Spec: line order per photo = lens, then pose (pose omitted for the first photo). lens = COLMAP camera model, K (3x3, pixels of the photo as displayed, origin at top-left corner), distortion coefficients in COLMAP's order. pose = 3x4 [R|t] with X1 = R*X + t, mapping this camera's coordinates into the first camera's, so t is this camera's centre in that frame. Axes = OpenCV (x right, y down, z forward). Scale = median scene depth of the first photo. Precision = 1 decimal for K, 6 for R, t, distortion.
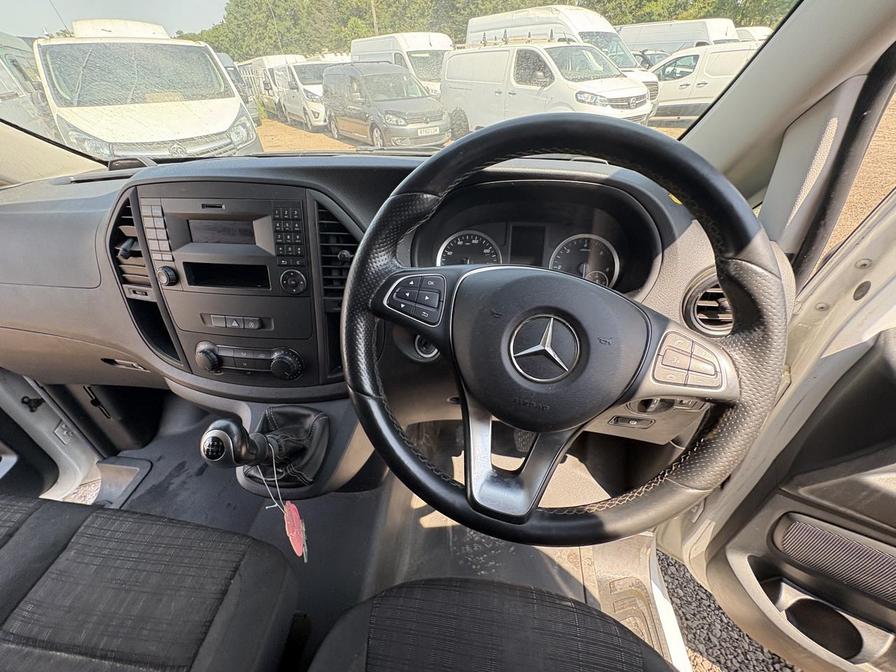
lens RADIAL K [[357.8, 0, 444.4], [0, 357.8, 334.6], [0, 0, 1]] dist [-0.000633, 0.000004]
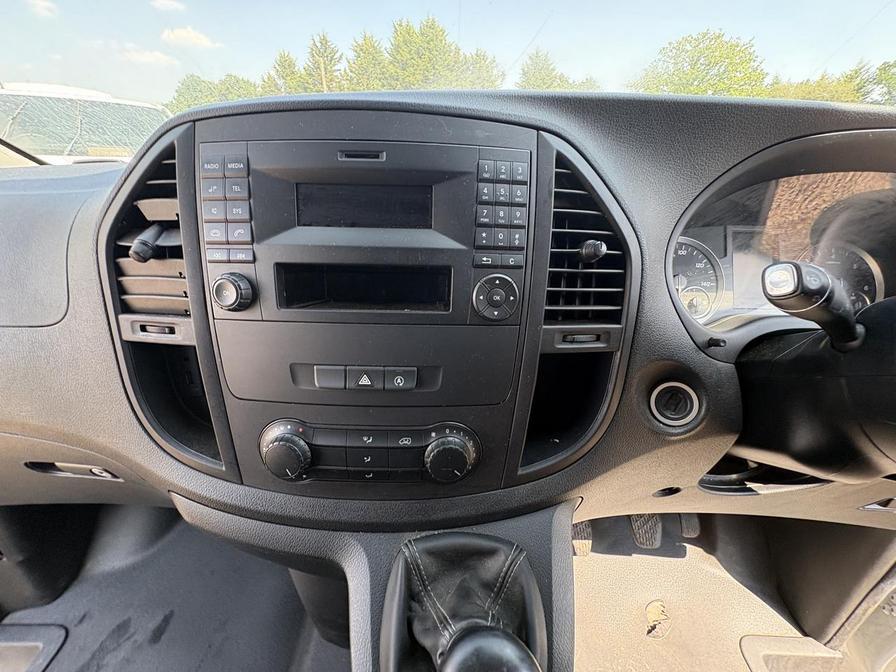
lens RADIAL K [[357.8, 0, 446.0], [0, 357.8, 332.6], [0, 0, 1]] dist [-0.000633, 0.000004]
pose [[0.988484, -0.018639, 0.150170, -0.508807], [0.045597, 0.982949, -0.178136, -0.000869], [-0.144289, 0.182932, 0.972480, 0.431043]]
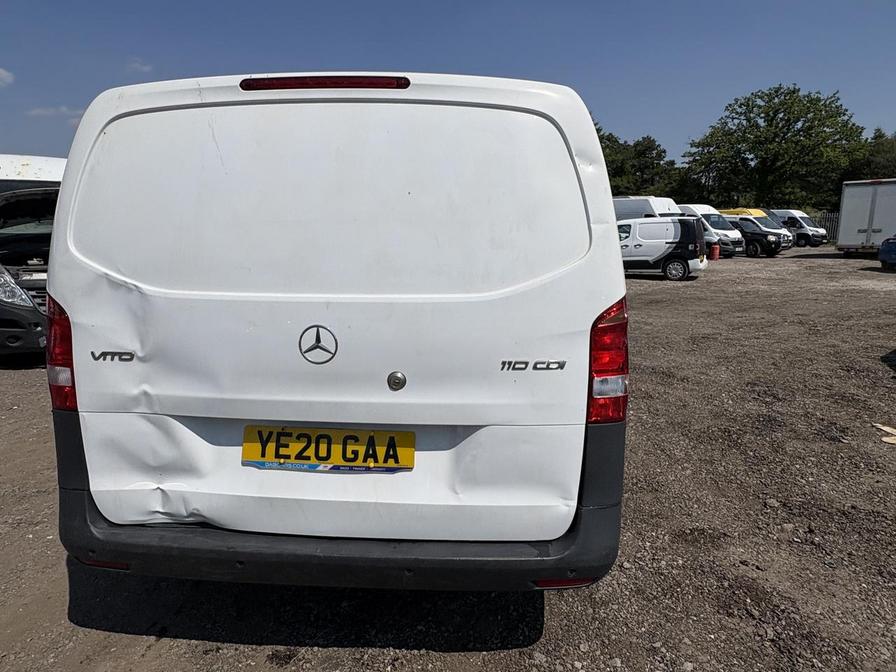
lens RADIAL K [[547.2, 0, 438.5], [0, 547.2, 332.8], [0, 0, 1]] dist [-0.004049, 0.002103]
pose [[0.996429, 0.011835, 0.083606, -0.904401], [0.025742, 0.900421, -0.434258, 4.010143], [-0.080420, 0.434860, 0.896900, -5.404077]]
